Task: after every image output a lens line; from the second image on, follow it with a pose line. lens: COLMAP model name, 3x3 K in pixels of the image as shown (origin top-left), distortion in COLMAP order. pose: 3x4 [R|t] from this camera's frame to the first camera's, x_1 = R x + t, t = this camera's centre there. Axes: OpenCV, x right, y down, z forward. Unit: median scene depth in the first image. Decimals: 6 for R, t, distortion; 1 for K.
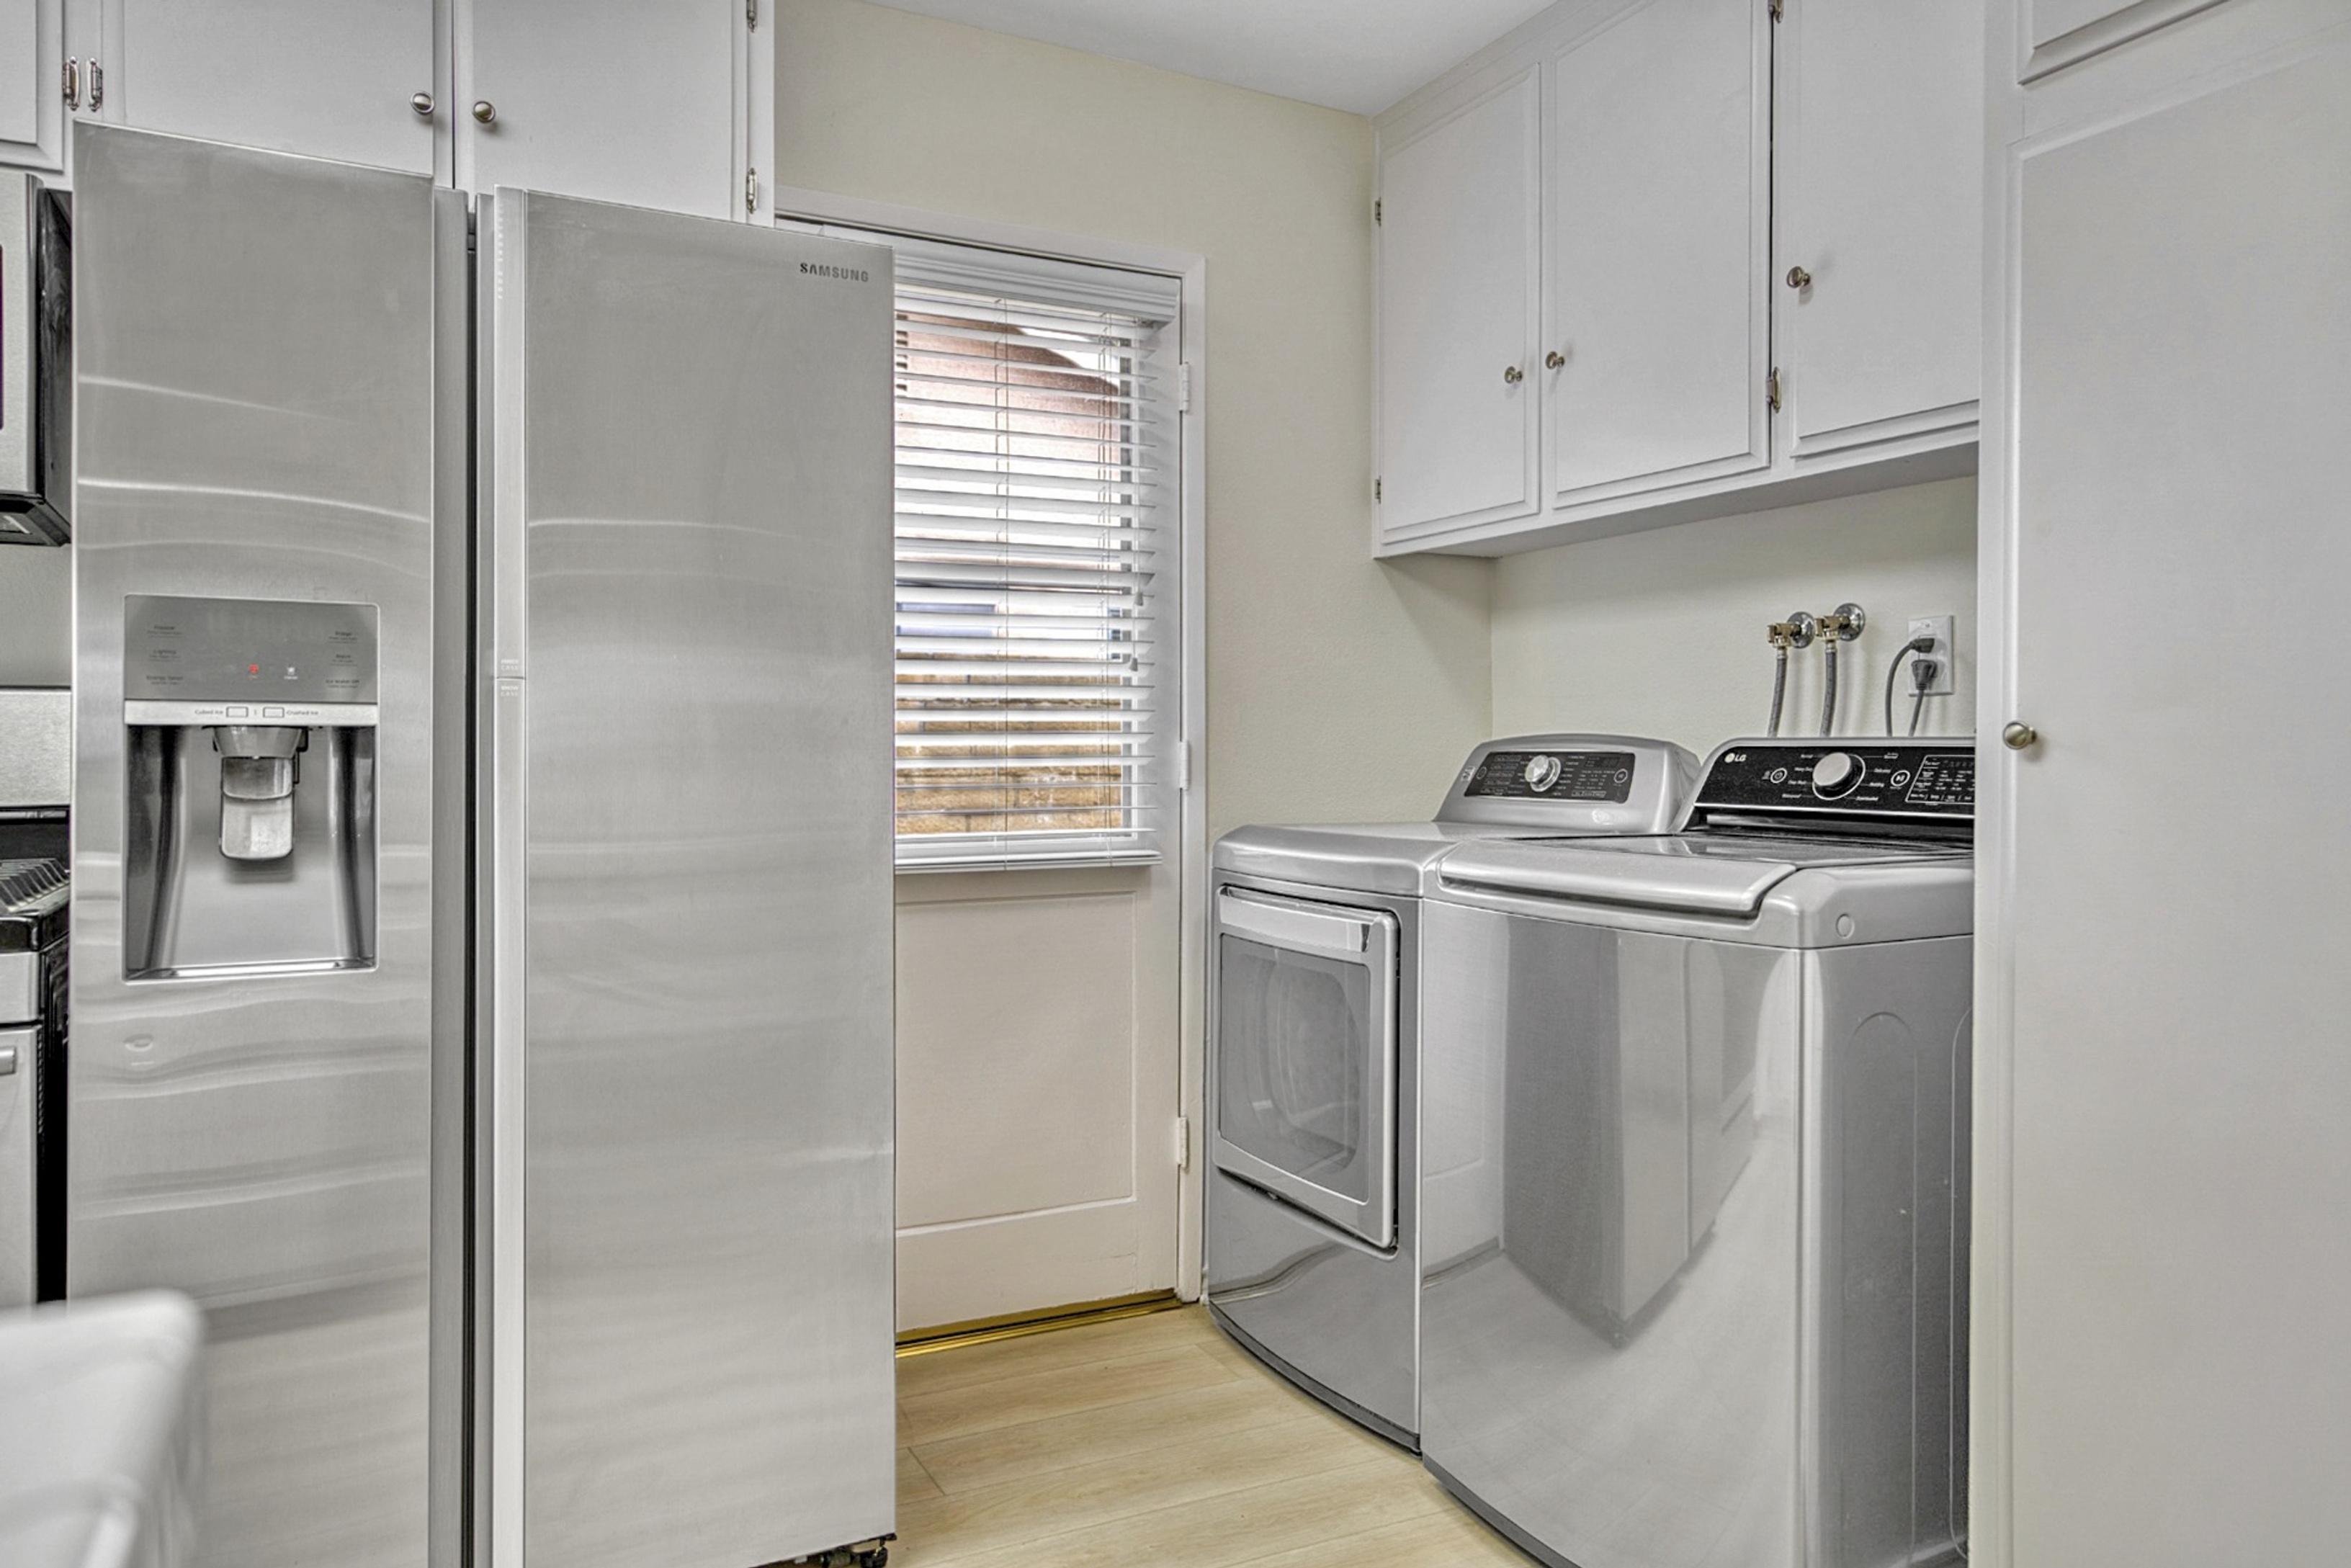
lens RADIAL K [[1602.5, 0, 1190.8], [0, 1602.5, 763.3], [0, 0, 1]] dist [-0.007072, -0.004619]
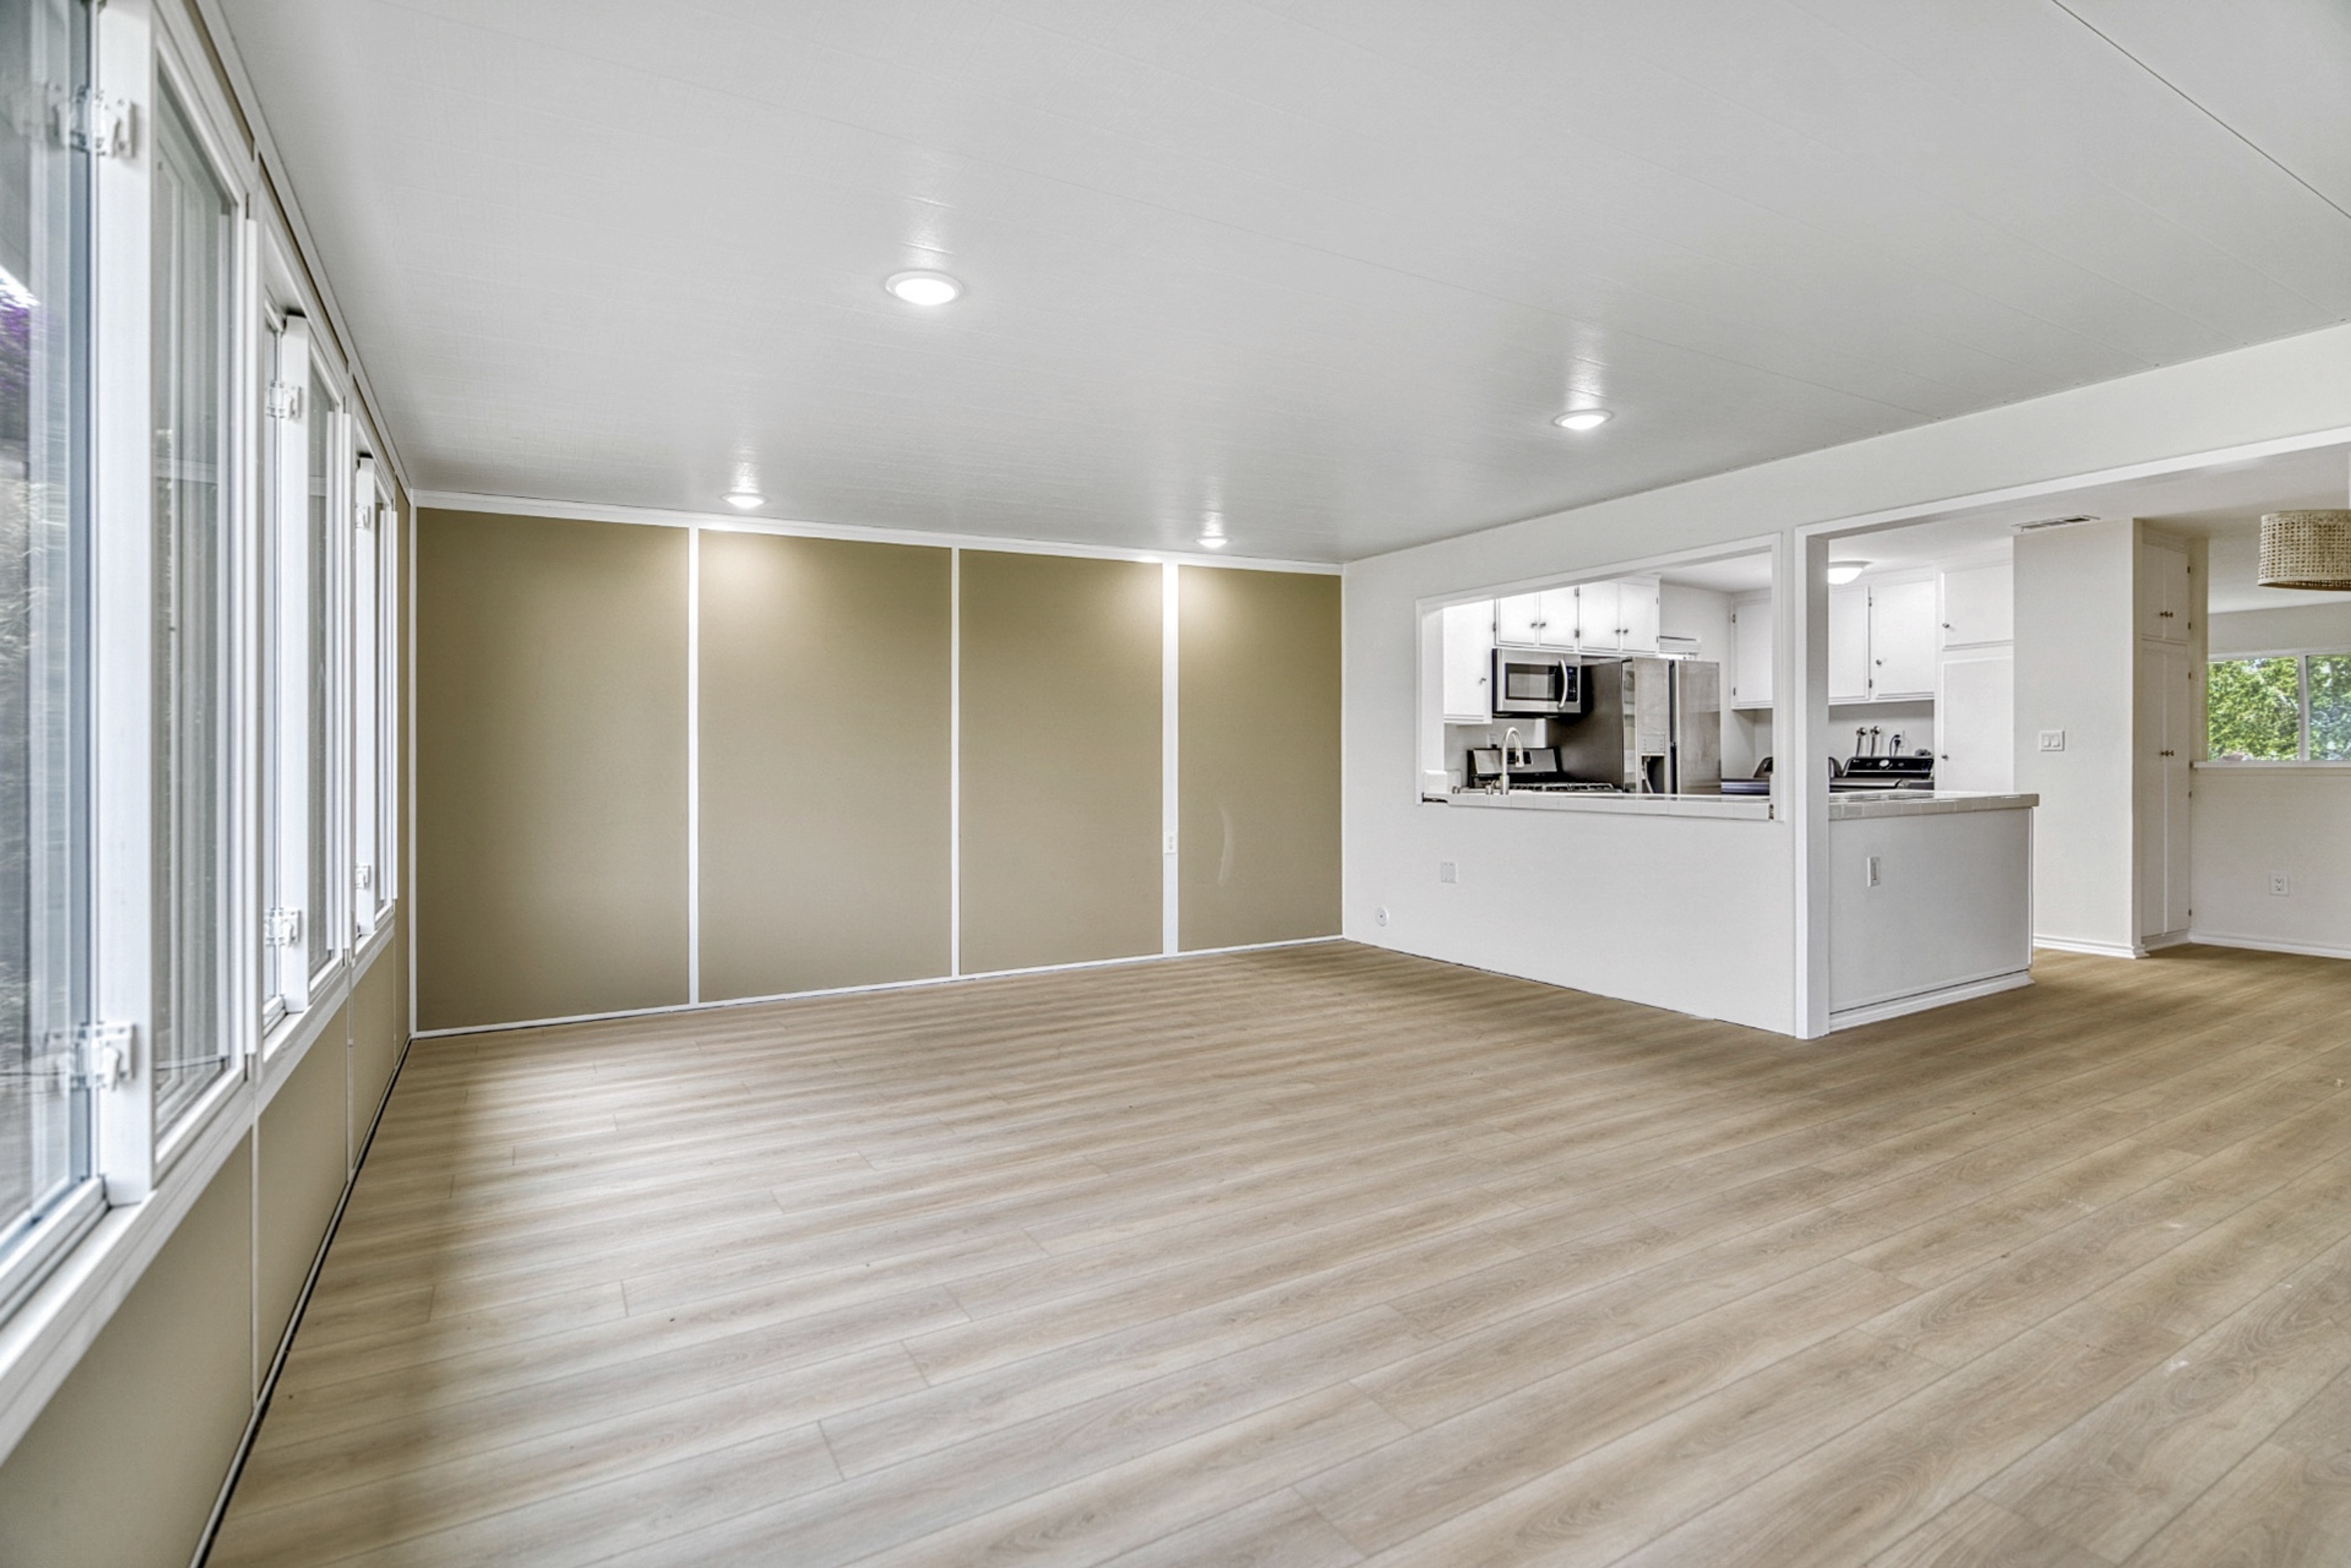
lens RADIAL K [[1106.0, 0, 1172.9], [0, 1106.0, 784.1], [0, 0, 1]] dist [-0.005026, 0.004997]
pose [[0.998485, -0.011428, 0.053819, -2.448261], [0.011271, 0.999931, 0.003220, 0.041157], [-0.053852, -0.002608, 0.998546, -2.811408]]
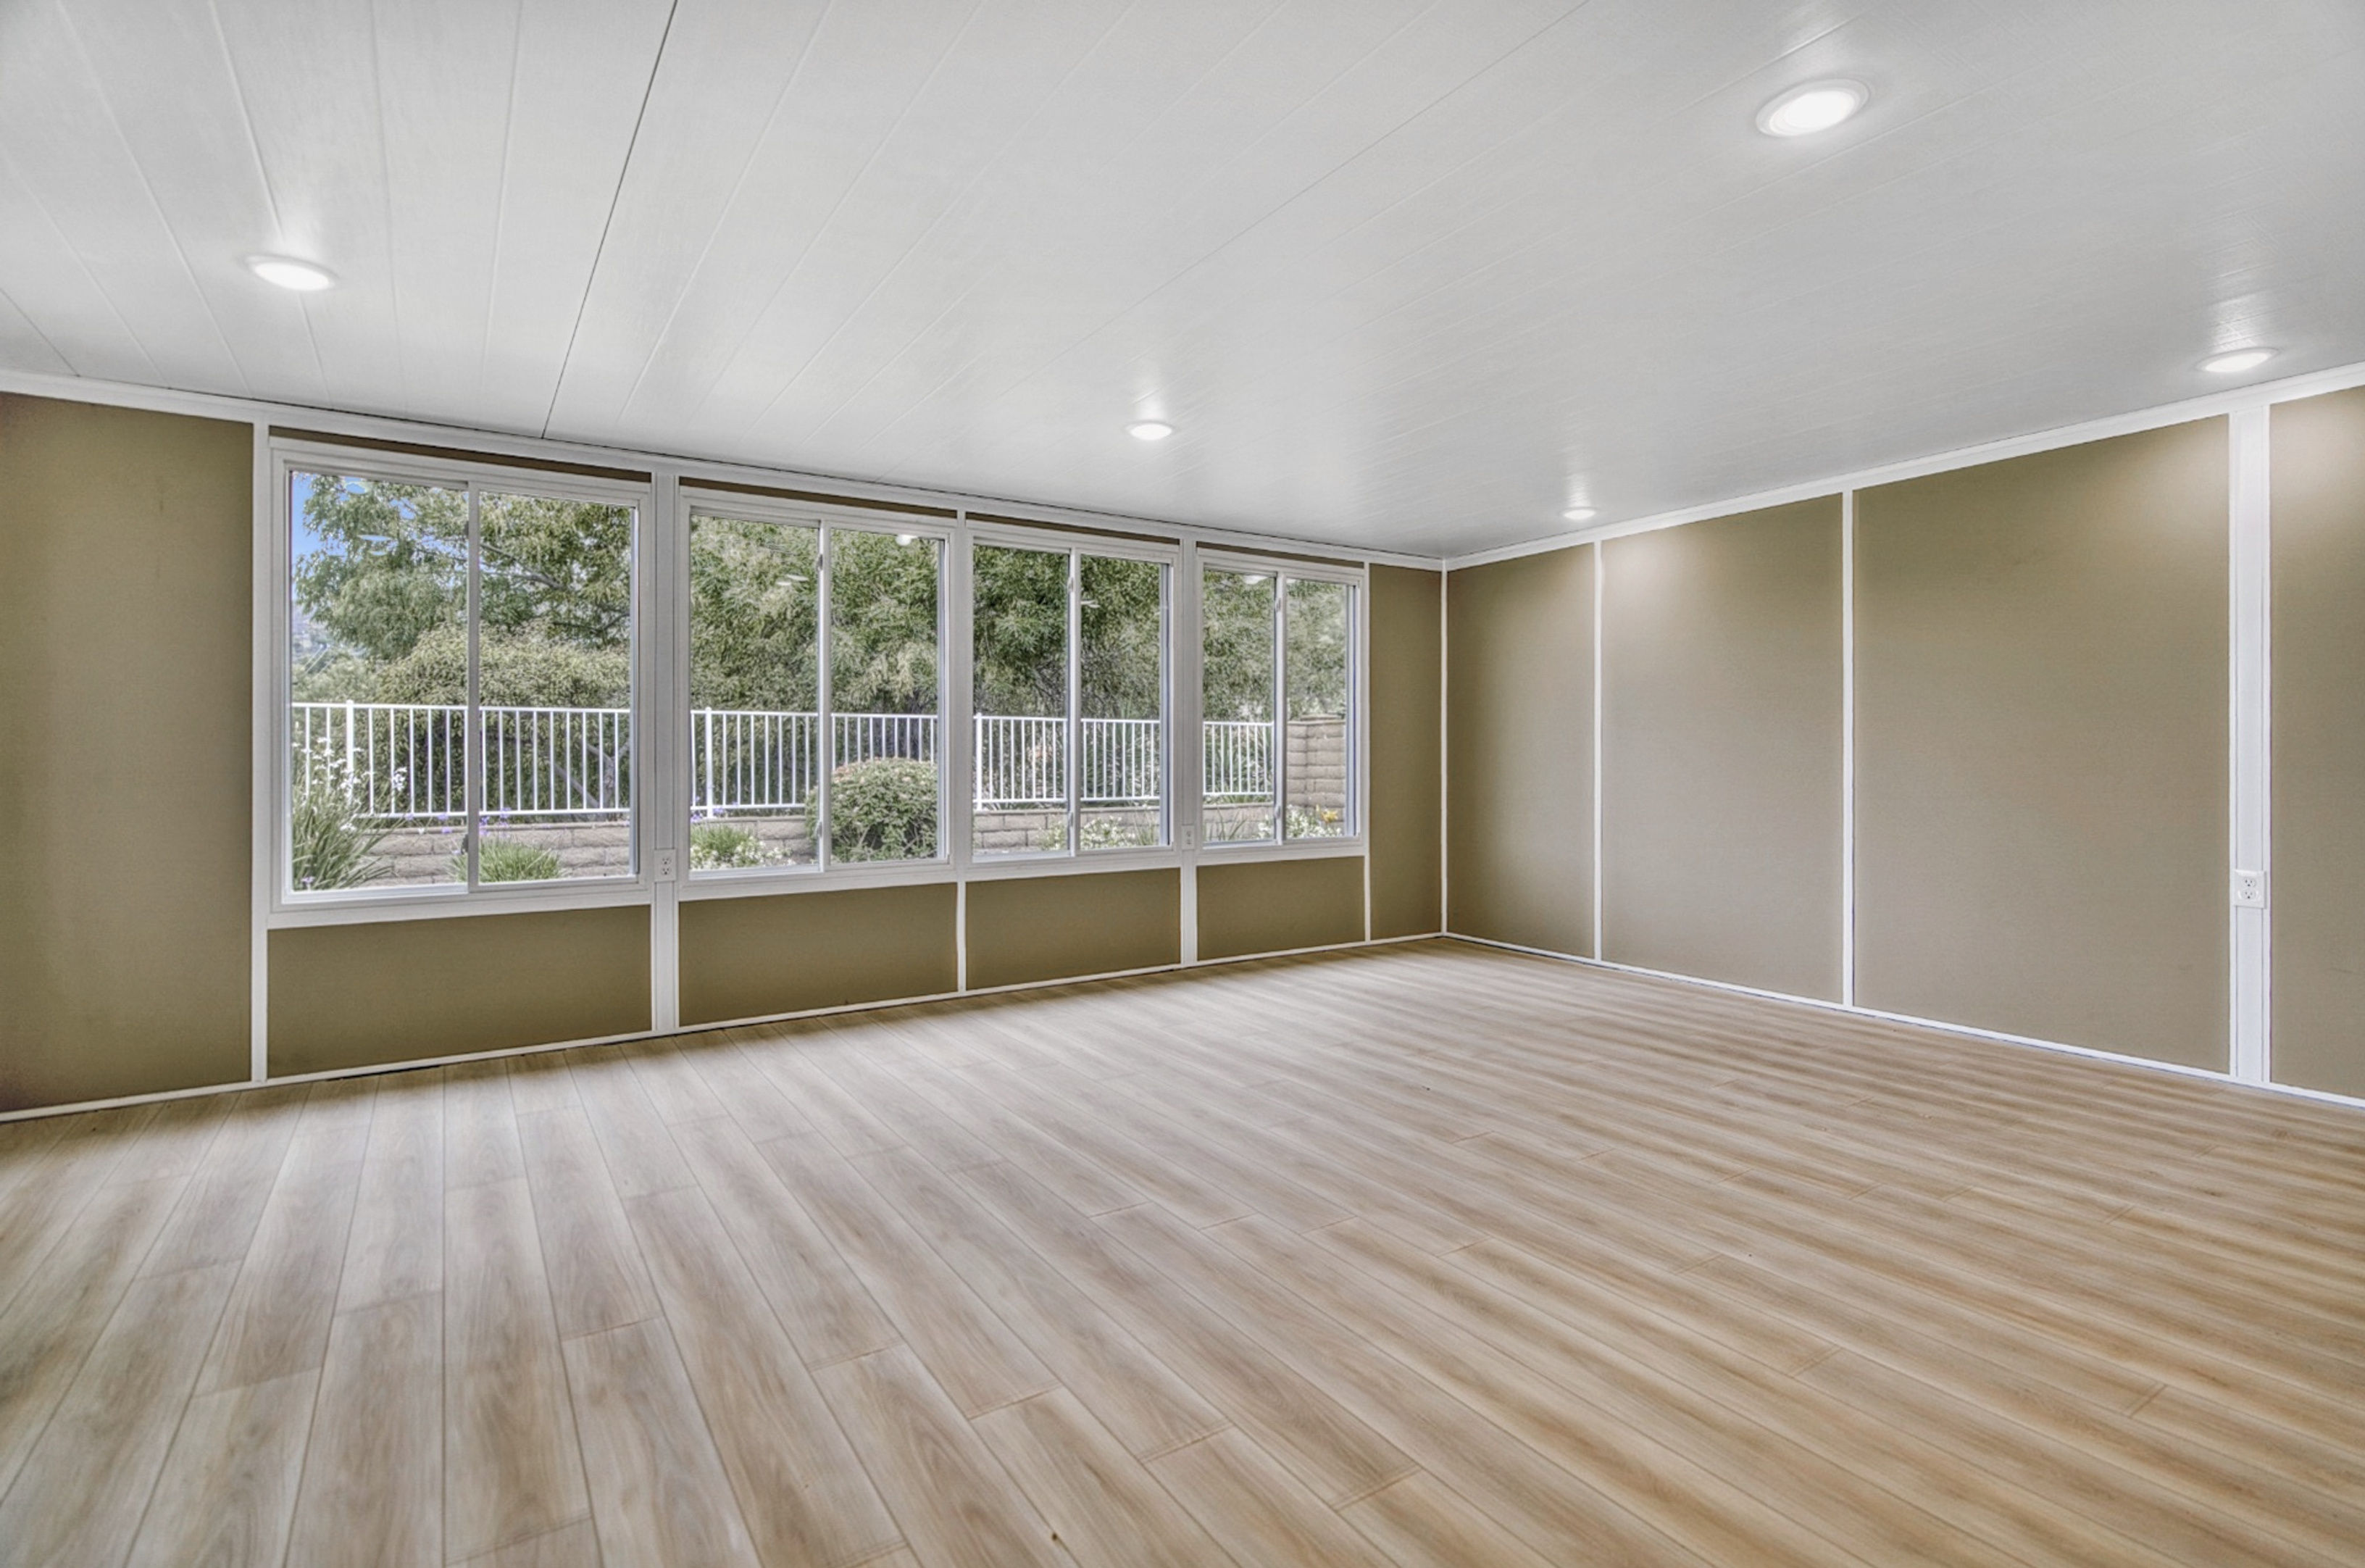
lens RADIAL K [[1112.6, 0, 1184.2], [0, 1112.6, 761.0], [0, 0, 1]] dist [-0.005026, 0.004997]
pose [[0.105842, 0.002123, -0.994381, -0.523505], [-0.017517, 0.999847, 0.000271, 0.039574], [0.994229, 0.017390, 0.105863, -1.526725]]
